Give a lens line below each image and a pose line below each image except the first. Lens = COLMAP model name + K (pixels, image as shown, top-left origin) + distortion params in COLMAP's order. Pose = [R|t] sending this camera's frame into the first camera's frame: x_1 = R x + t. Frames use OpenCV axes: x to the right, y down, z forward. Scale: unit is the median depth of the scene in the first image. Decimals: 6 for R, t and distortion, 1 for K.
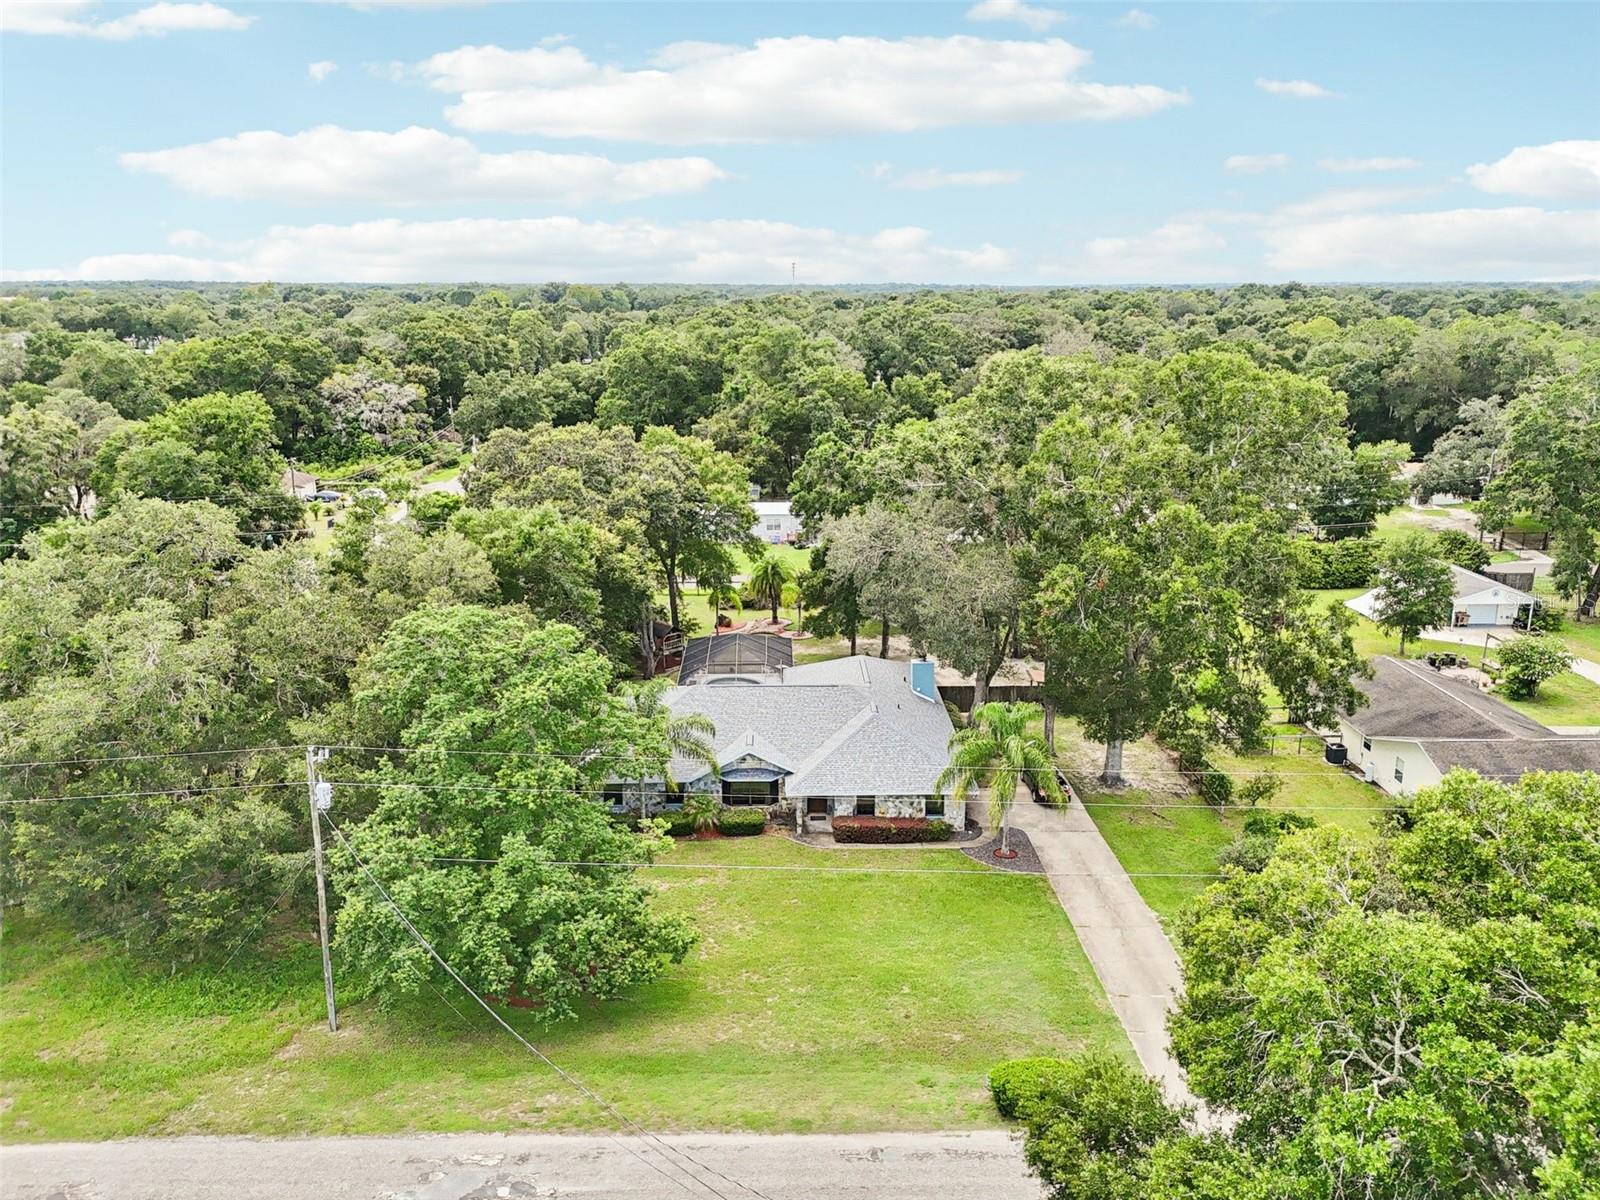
lens RADIAL K [[1194.5, 0, 800.0], [0, 1194.5, 600.0], [0, 0, 1]] dist [0.127851, -0.232601]
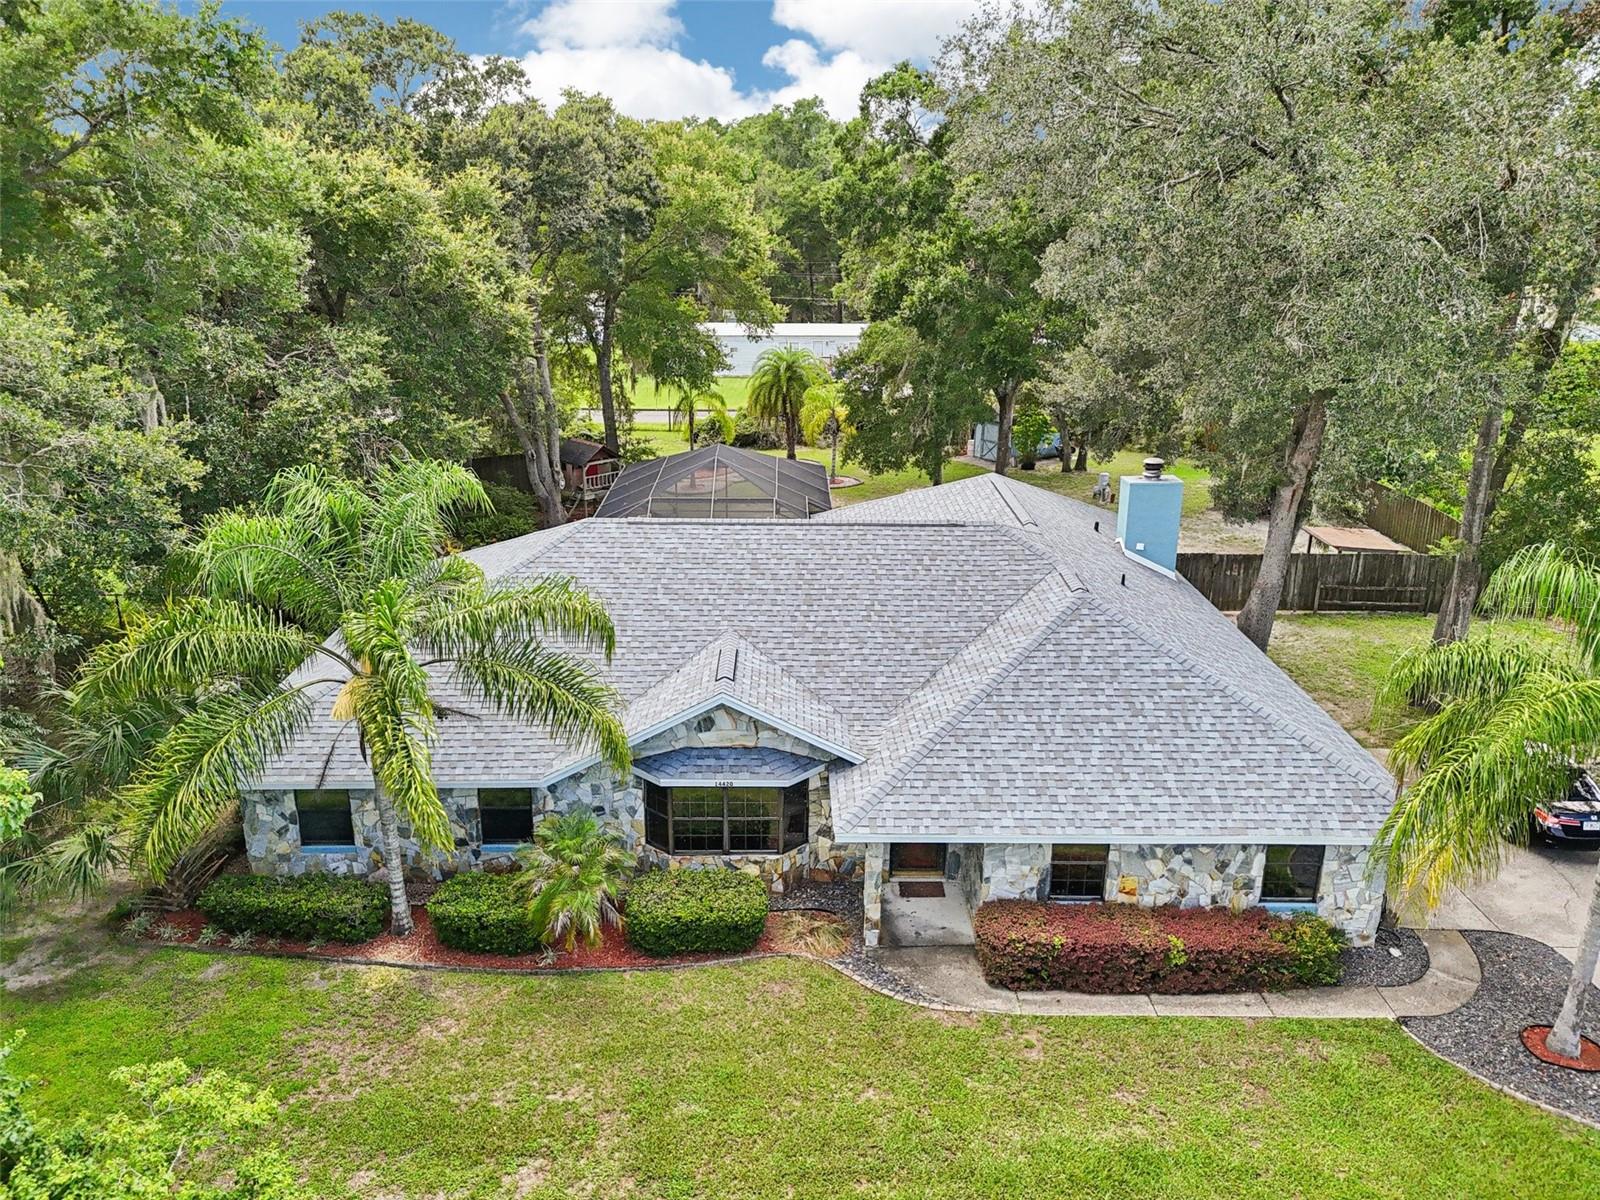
lens RADIAL K [[1194.5, 0, 800.0], [0, 1194.5, 600.0], [0, 0, 1]] dist [0.127851, -0.232601]
pose [[0.999892, 0.012643, -0.007483, -0.018746], [-0.012108, 0.997630, 0.067734, 0.075971], [0.008321, -0.067636, 0.997675, 0.665478]]
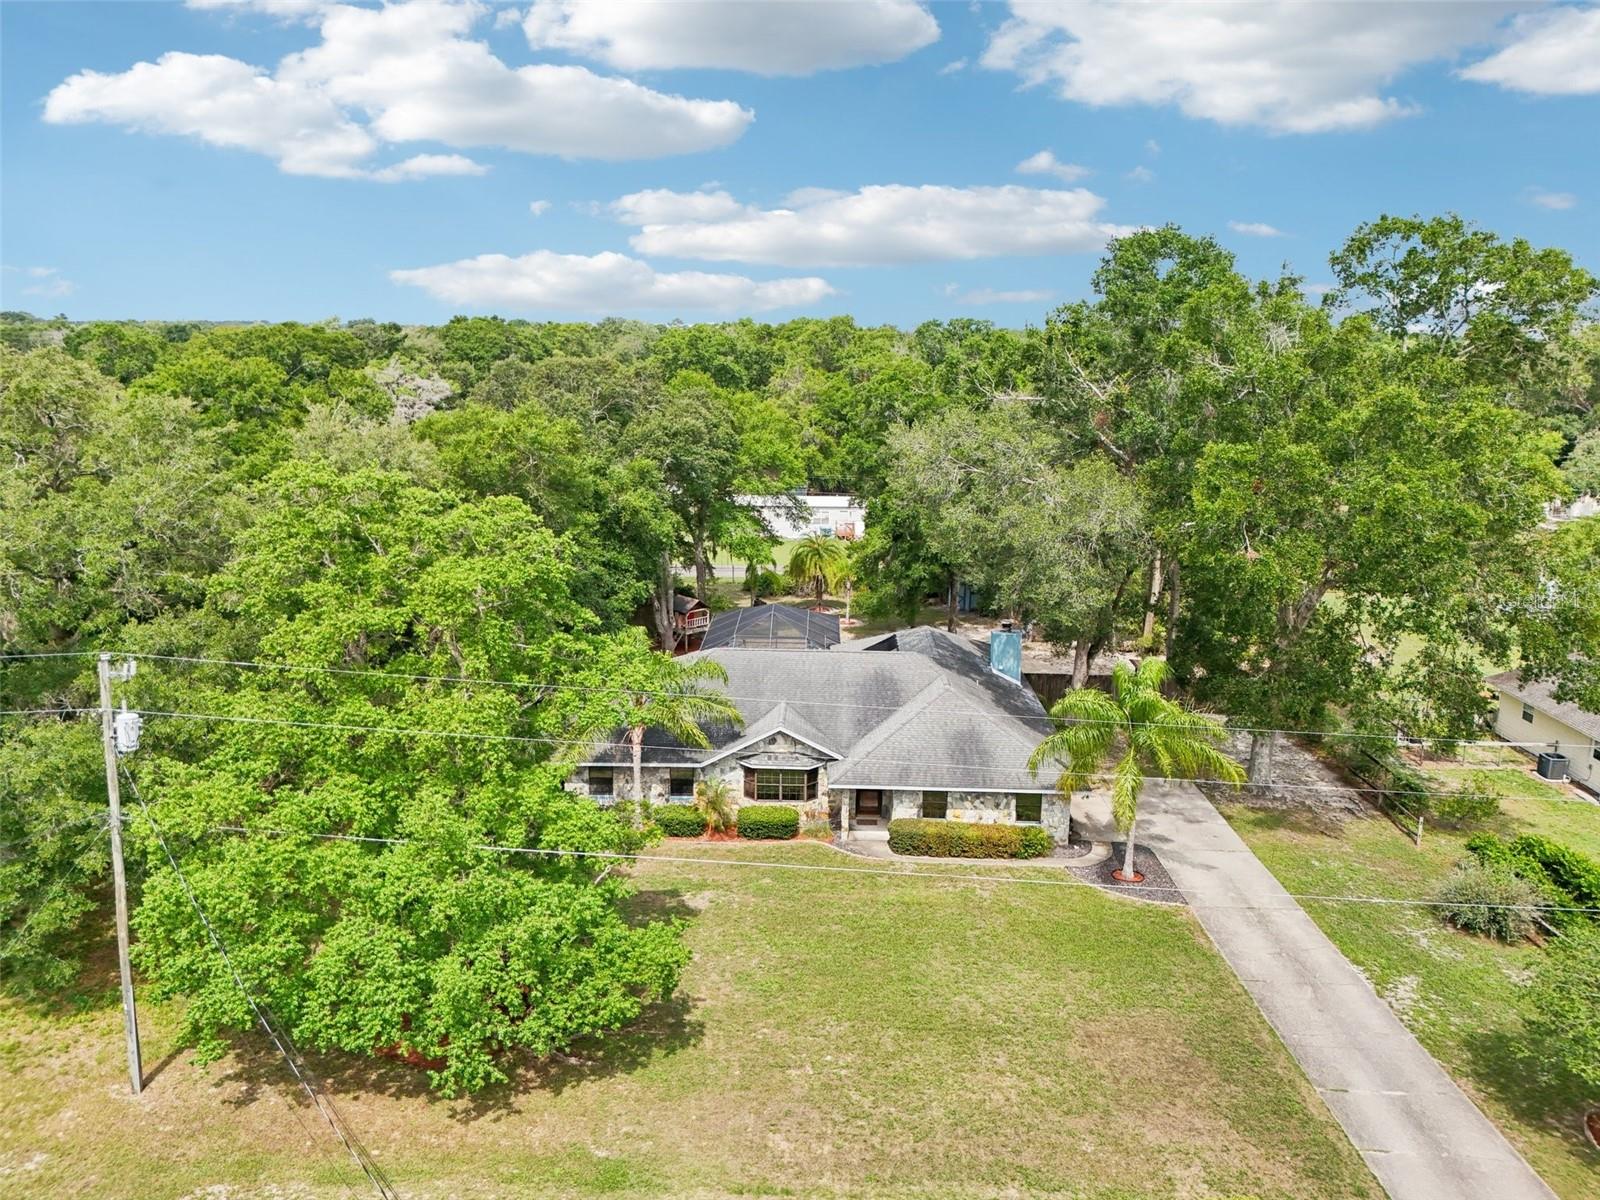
lens RADIAL K [[1194.5, 0, 800.0], [0, 1194.5, 600.0], [0, 0, 1]] dist [0.127851, -0.232601]
pose [[0.998827, 0.026794, -0.040339, -0.002067], [-0.028284, 0.998921, -0.036832, 0.072417], [0.039309, 0.037930, 0.998507, 0.242813]]
